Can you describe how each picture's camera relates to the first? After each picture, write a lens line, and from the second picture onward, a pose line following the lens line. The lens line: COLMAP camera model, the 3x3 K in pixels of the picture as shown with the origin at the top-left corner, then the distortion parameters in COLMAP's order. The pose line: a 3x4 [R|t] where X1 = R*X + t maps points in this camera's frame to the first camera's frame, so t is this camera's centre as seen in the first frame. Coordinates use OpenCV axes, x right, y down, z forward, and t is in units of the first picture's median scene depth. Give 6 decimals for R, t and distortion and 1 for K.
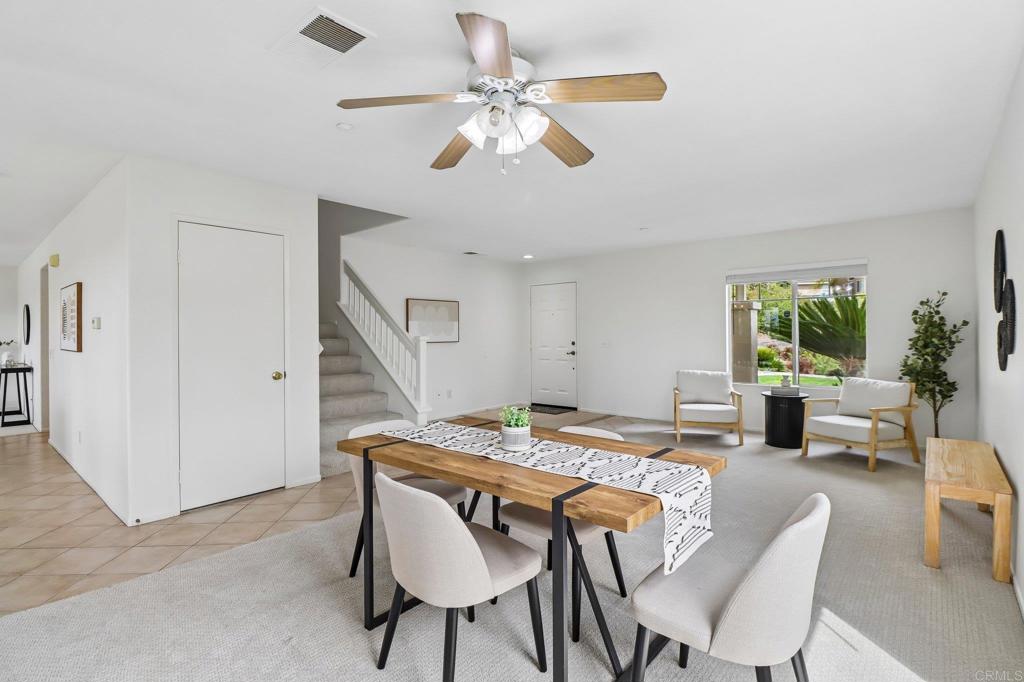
lens RADIAL K [[495.2, 0, 516.4], [0, 495.2, 332.9], [0, 0, 1]] dist [-0.019900, -0.000305]
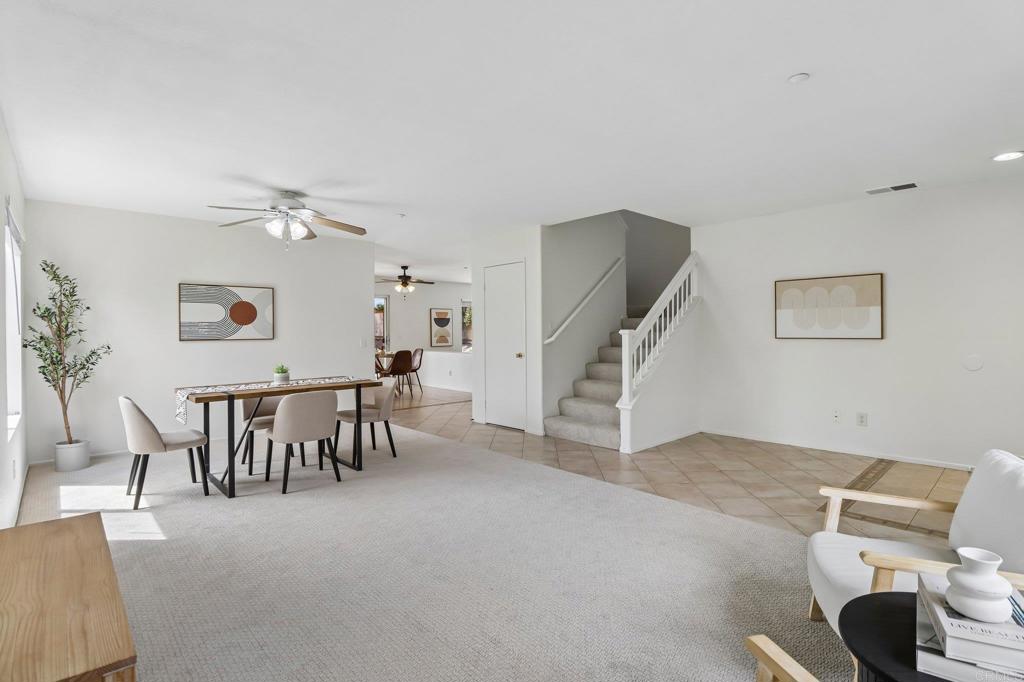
lens RADIAL K [[492.8, 0, 535.7], [0, 492.8, 330.4], [0, 0, 1]] dist [0.001051, -0.000199]
pose [[-0.098292, 0.006480, -0.995137, 0.586734], [0.005198, 0.999969, 0.005998, 0.002126], [0.995144, -0.004583, -0.098322, 0.697646]]
